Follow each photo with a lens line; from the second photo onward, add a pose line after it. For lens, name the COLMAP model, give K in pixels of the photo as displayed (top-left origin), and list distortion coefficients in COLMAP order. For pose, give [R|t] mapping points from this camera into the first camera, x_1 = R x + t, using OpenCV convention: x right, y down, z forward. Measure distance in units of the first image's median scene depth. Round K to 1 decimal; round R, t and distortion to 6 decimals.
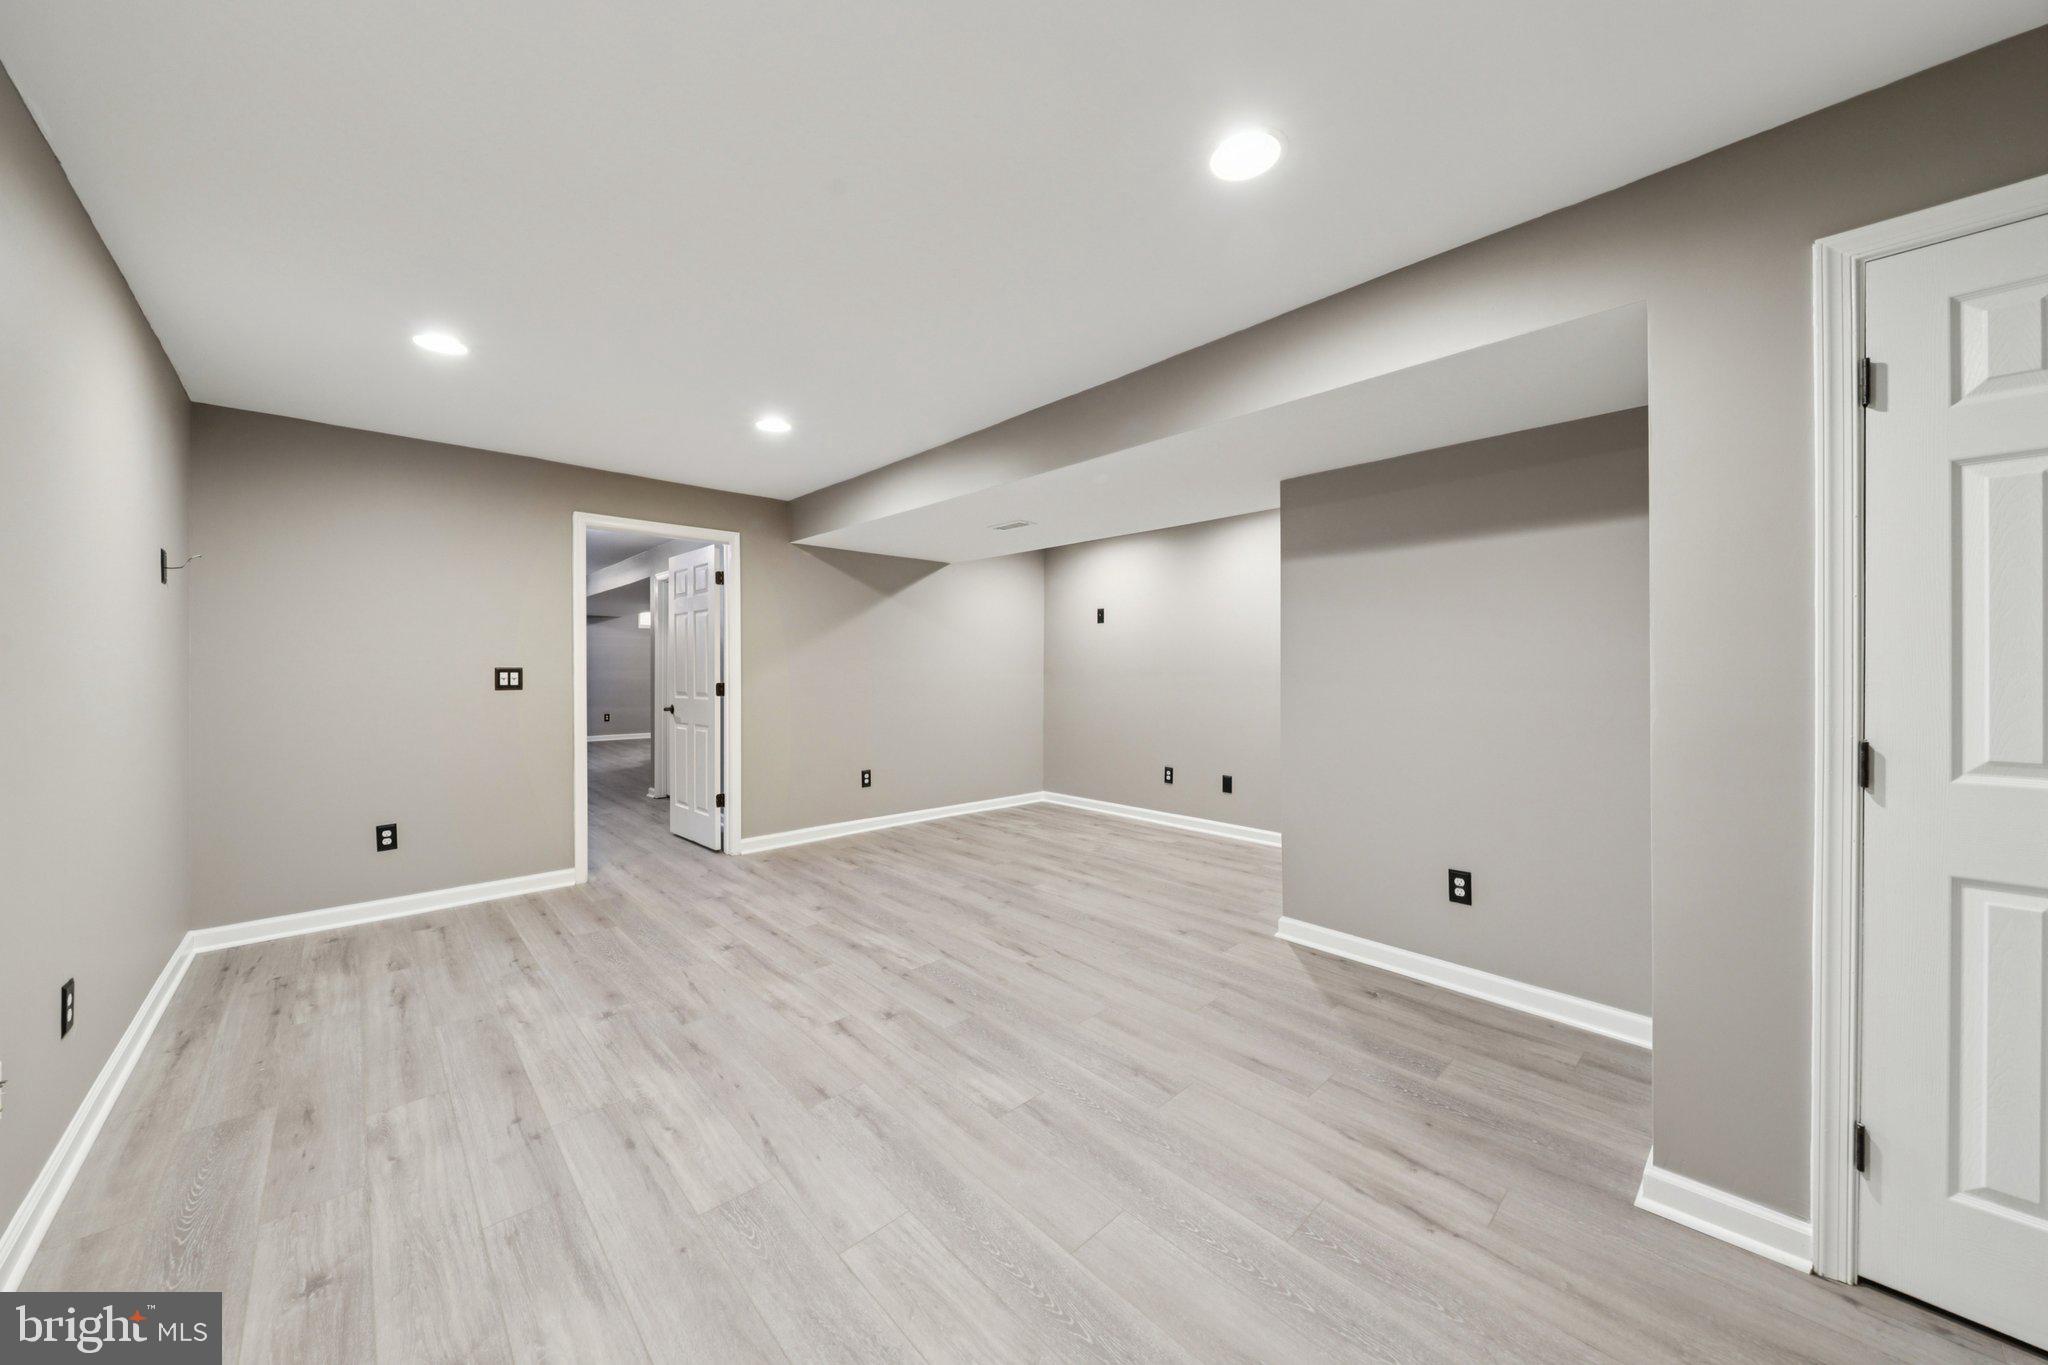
lens RADIAL K [[709.1, 0, 1015.1], [0, 709.1, 675.2], [0, 0, 1]] dist [0.000612, -0.003075]
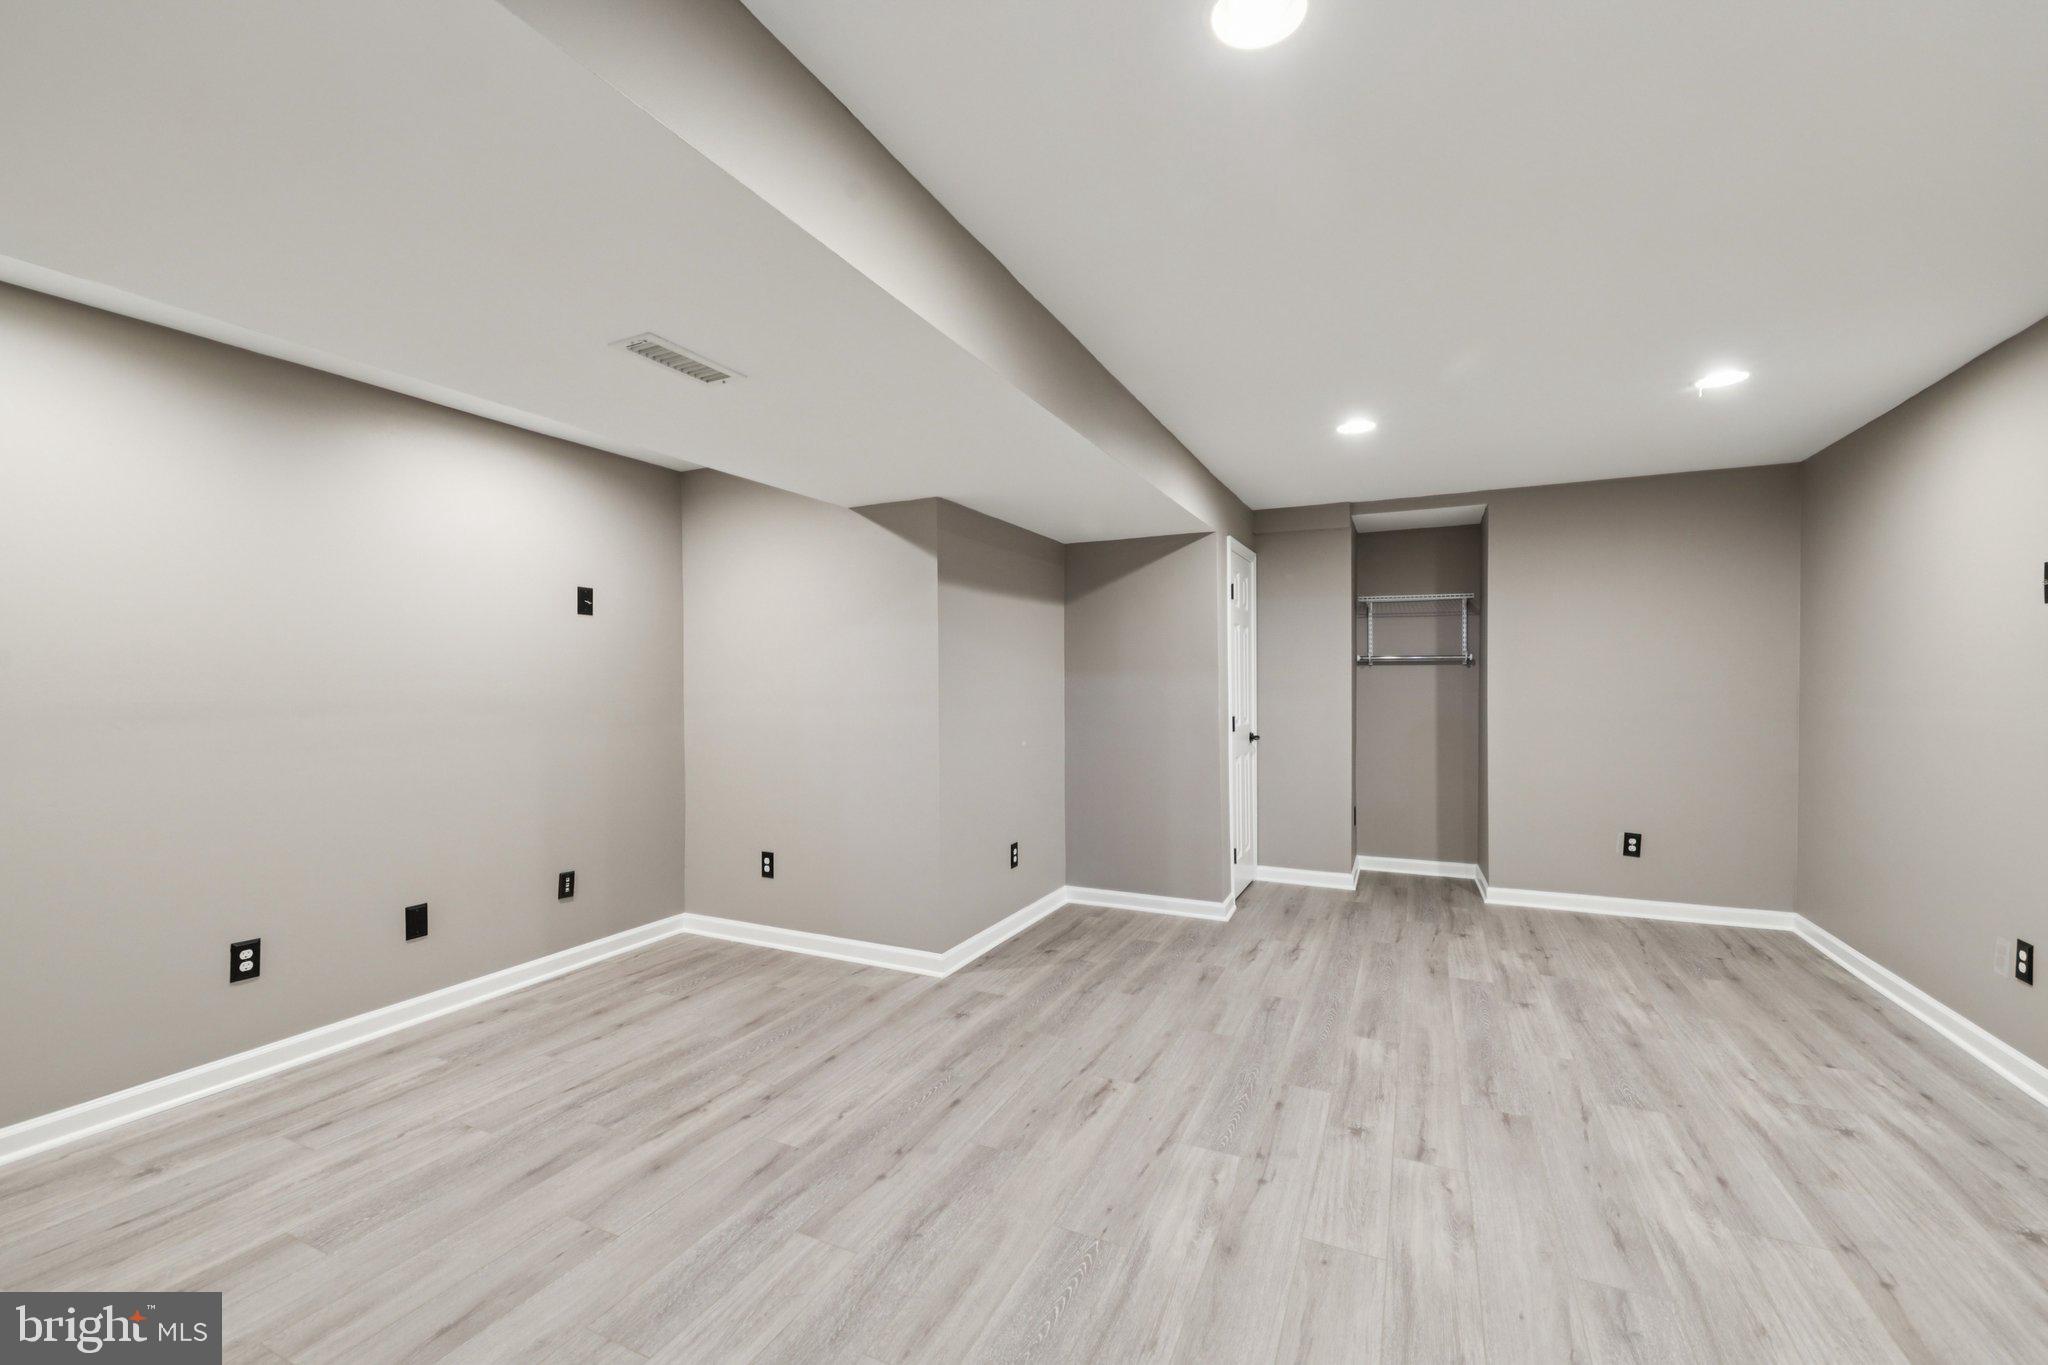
lens RADIAL K [[800.7, 0, 1027.7], [0, 800.7, 669.3], [0, 0, 1]] dist [-0.001489, -0.000447]
pose [[-0.353553, 0.010479, 0.935356, -0.921045], [0.014347, 0.999880, -0.005778, -0.056448], [-0.935304, 0.011377, -0.353661, 1.687796]]
